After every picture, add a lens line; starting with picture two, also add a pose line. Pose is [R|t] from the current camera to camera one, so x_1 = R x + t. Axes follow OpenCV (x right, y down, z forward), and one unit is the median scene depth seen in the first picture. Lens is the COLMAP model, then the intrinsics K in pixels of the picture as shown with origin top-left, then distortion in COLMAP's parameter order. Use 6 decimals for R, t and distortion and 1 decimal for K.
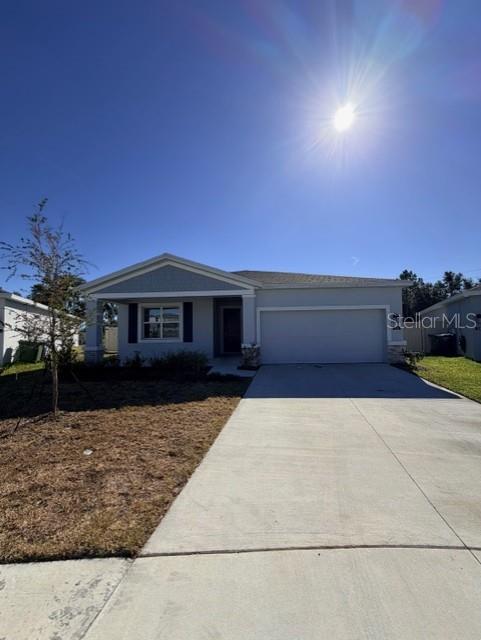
lens RADIAL K [[255.2, 0, 242.6], [0, 255.2, 319.5], [0, 0, 1]] dist [0.000143, -0.000882]
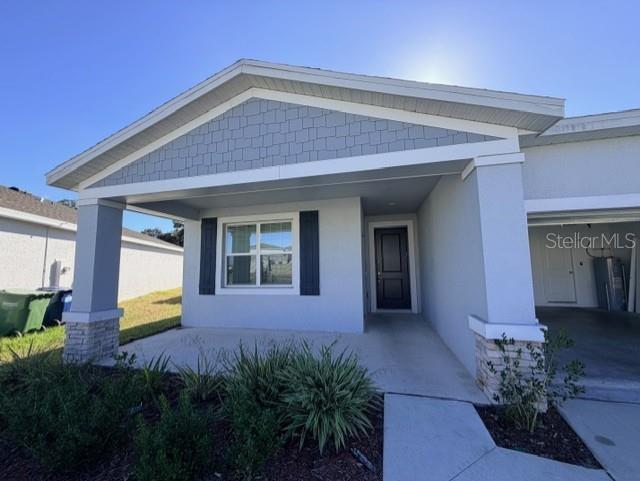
lens RADIAL K [[255.2, 0, 319.5], [0, 255.2, 239.0], [0, 0, 1]] dist [0.000143, -0.000882]
pose [[0.979913, -0.024693, -0.197892, -0.102627], [0.015056, 0.998633, -0.050056, 0.009873], [0.198857, 0.046071, 0.978945, 0.545864]]
